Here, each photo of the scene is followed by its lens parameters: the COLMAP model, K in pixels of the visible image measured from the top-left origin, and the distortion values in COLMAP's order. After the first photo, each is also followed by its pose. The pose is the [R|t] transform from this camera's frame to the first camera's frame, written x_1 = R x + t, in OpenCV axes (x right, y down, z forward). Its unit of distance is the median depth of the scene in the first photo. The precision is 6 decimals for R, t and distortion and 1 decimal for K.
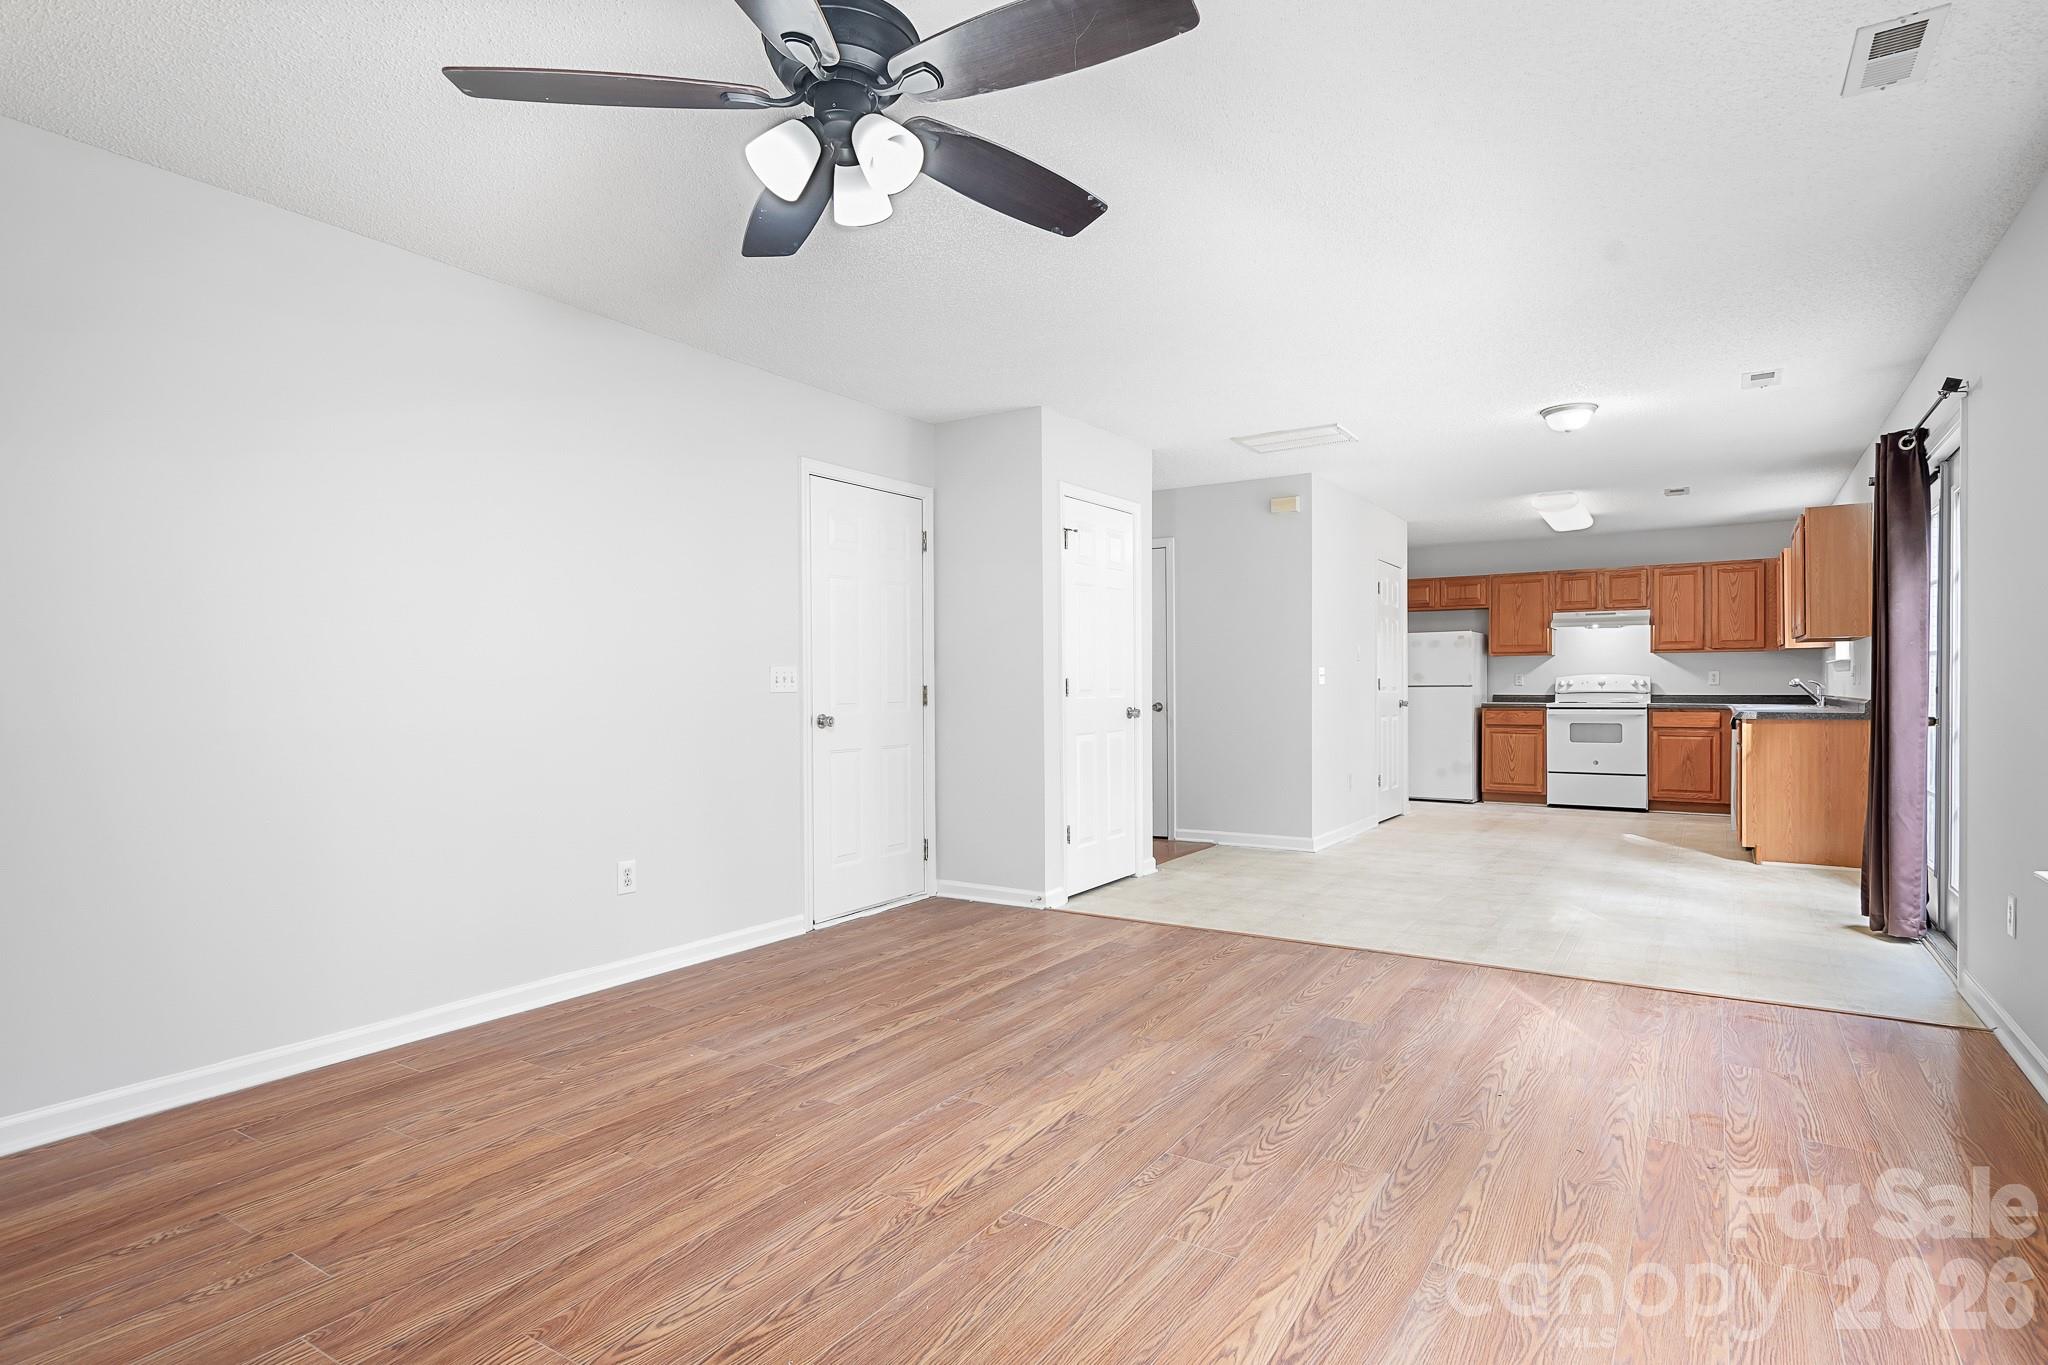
lens RADIAL K [[1063.2, 0, 1028.7], [0, 1063.2, 678.0], [0, 0, 1]] dist [0.021880, -0.010152]
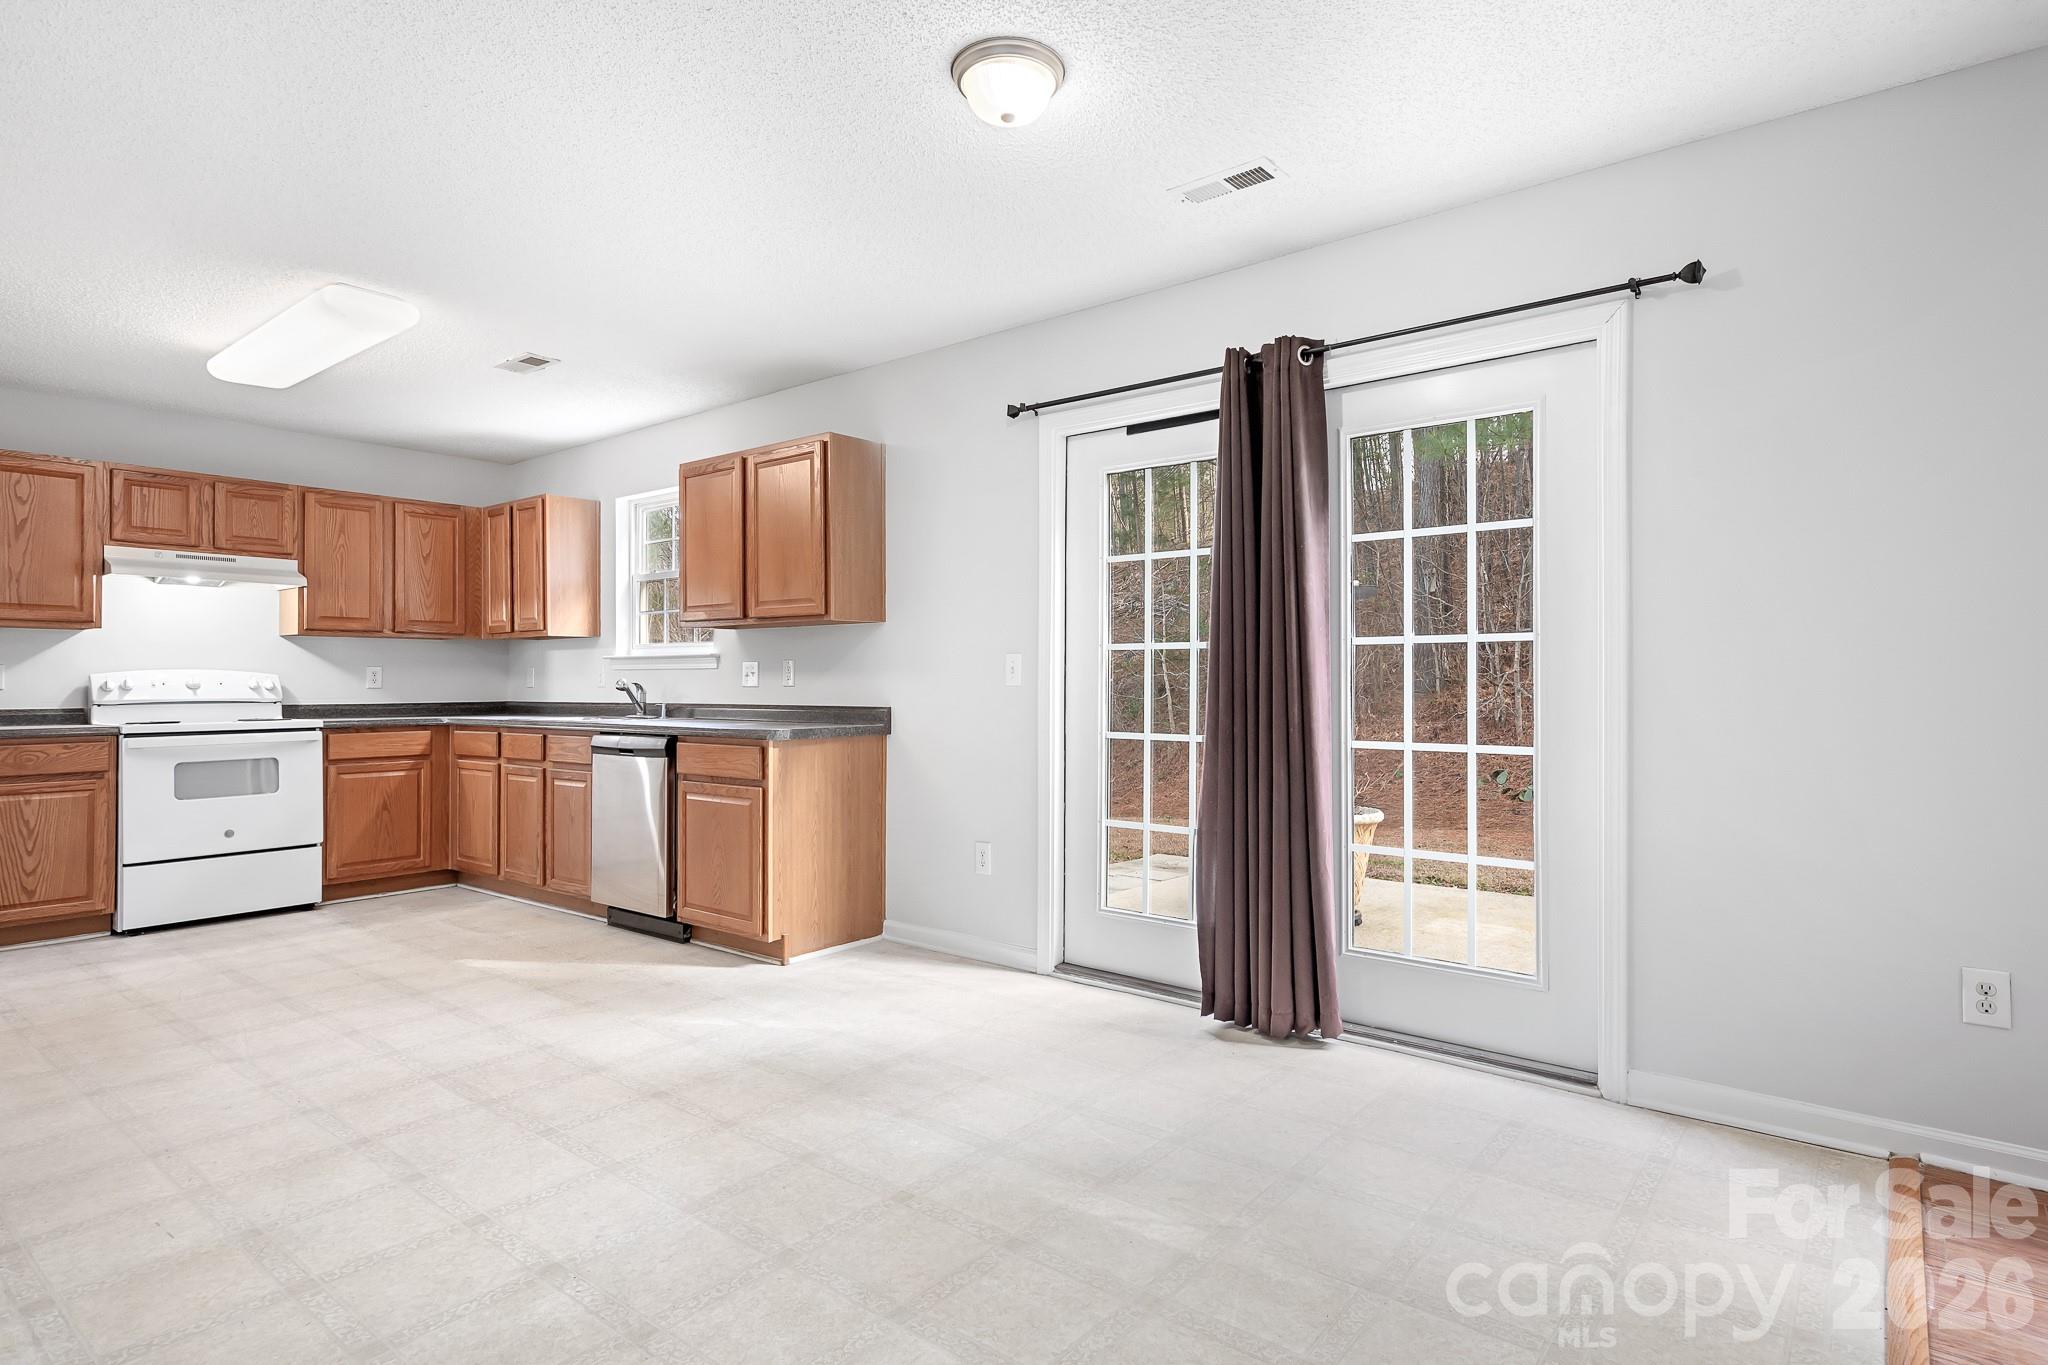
lens RADIAL K [[1063.2, 0, 1028.7], [0, 1063.2, 678.0], [0, 0, 1]] dist [0.021880, -0.010152]
pose [[0.102862, 0.009155, 0.994654, 0.038533], [-0.006257, 0.999944, -0.008556, 0.003531], [-0.994676, -0.005343, 0.102913, 0.565368]]
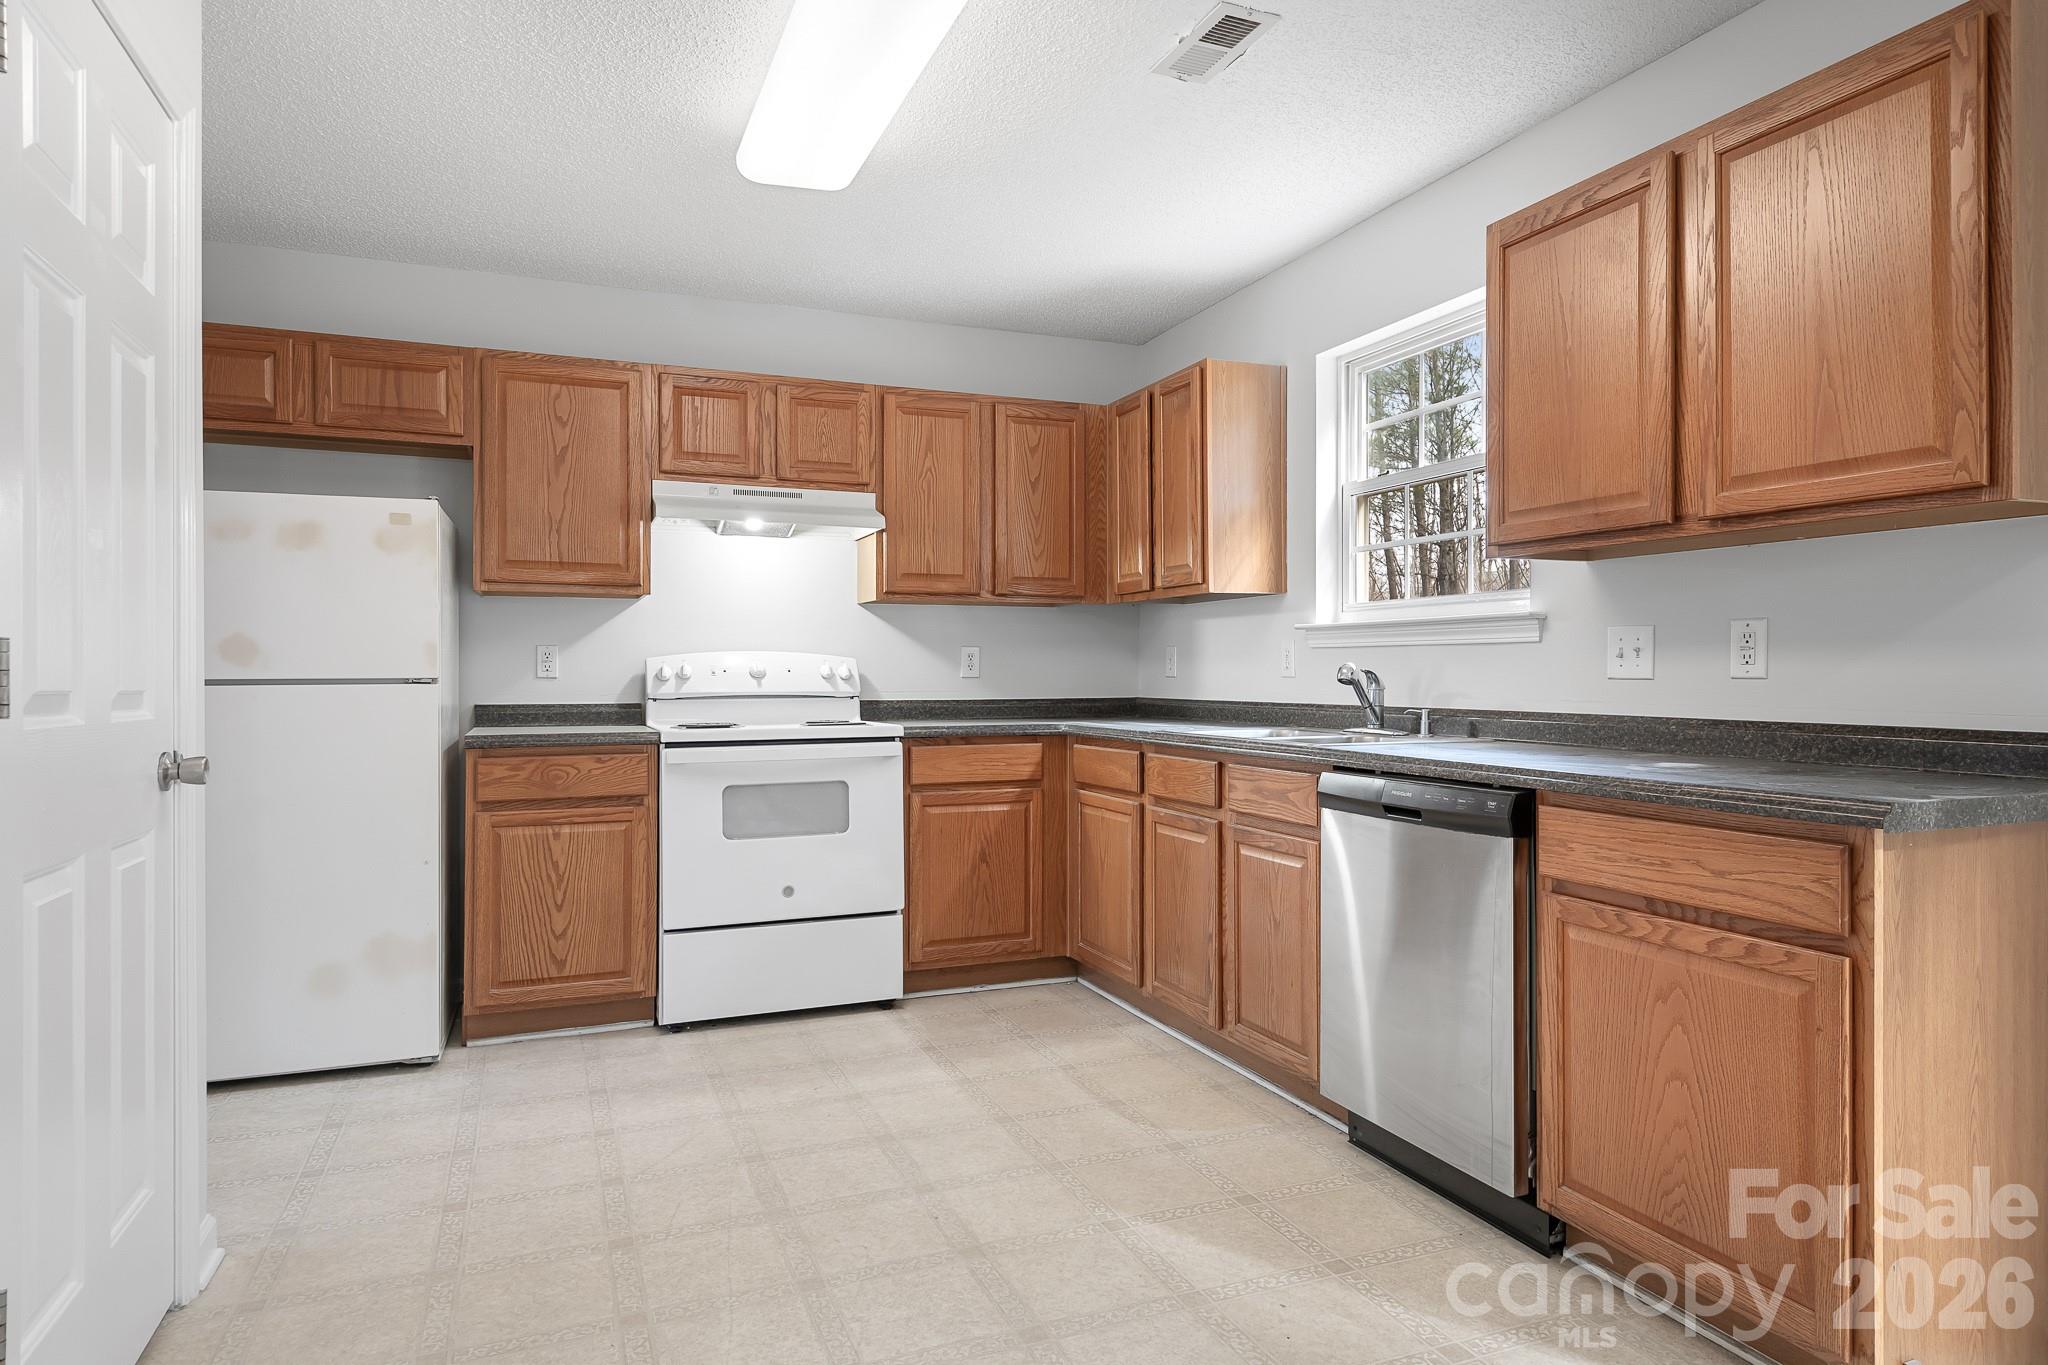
lens RADIAL K [[1198.5, 0, 1024.0], [0, 1198.5, 682.5], [0, 0, 1]] dist [0.026972, -0.030167]
pose [[0.577112, -0.003722, 0.816656, 0.251081], [-0.008005, 0.999916, 0.010214, 0.003377], [-0.816626, -0.012432, 0.577034, 0.722049]]
